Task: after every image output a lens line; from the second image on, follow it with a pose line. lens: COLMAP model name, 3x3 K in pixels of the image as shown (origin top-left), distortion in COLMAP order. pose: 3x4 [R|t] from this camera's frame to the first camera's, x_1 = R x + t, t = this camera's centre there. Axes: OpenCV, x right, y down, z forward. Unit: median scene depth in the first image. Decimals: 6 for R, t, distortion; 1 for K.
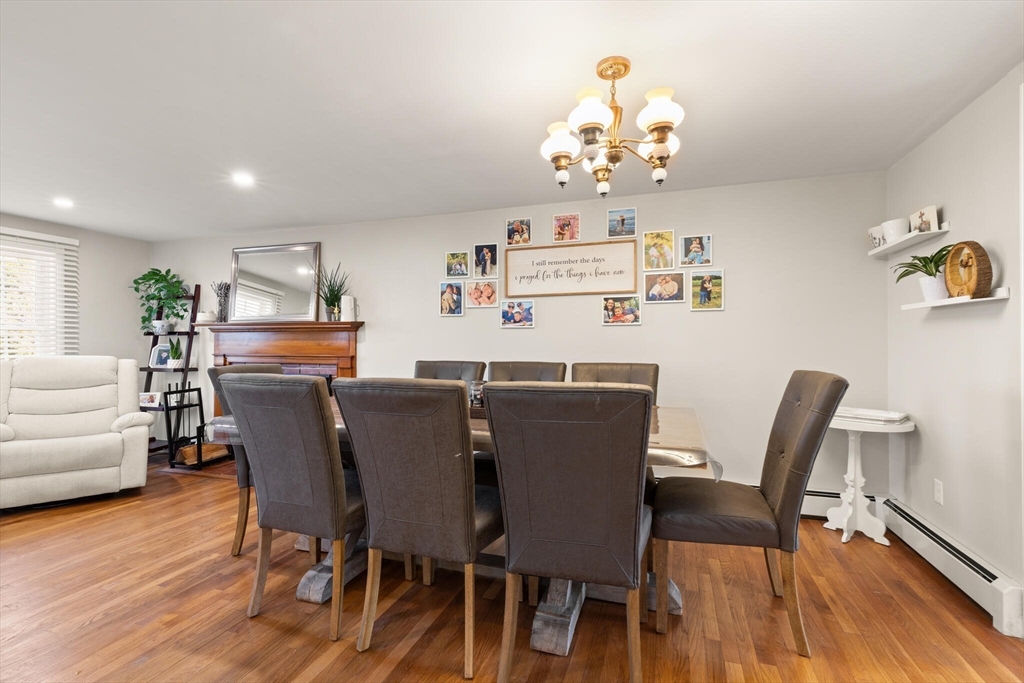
lens RADIAL K [[469.8, 0, 513.7], [0, 469.8, 341.9], [0, 0, 1]] dist [0.001319, -0.000238]
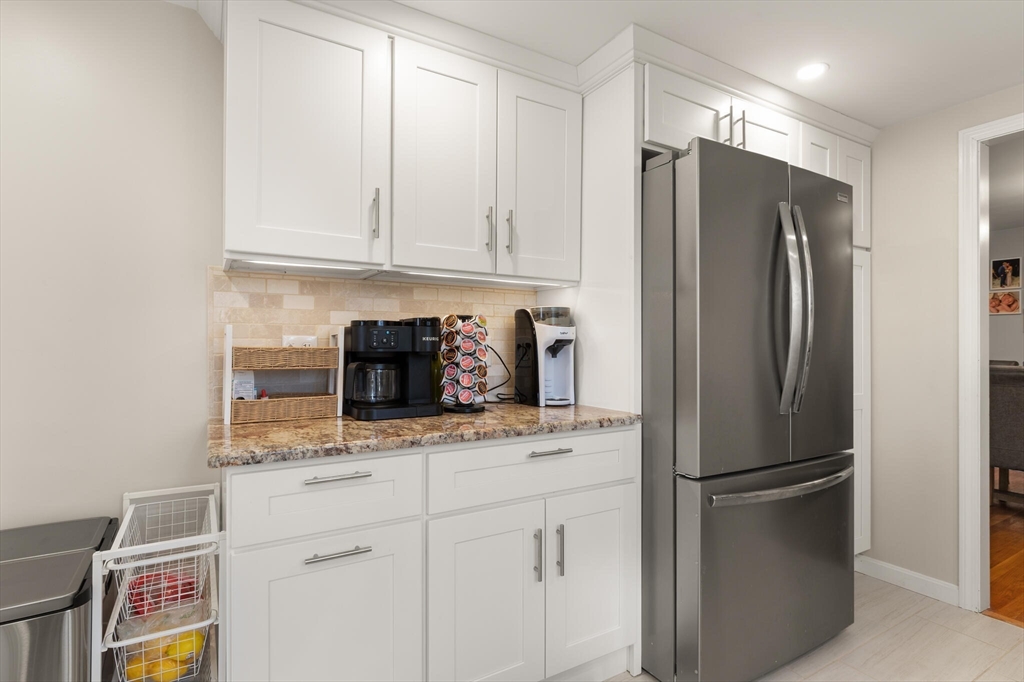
lens RADIAL K [[506.6, 0, 518.0], [0, 506.6, 346.1], [0, 0, 1]] dist [-0.000206, -0.000487]
pose [[0.760474, 0.004306, -0.649354, -0.163917], [0.000353, 0.999975, 0.007044, -0.005248], [0.649368, -0.005586, 0.760454, -0.721825]]
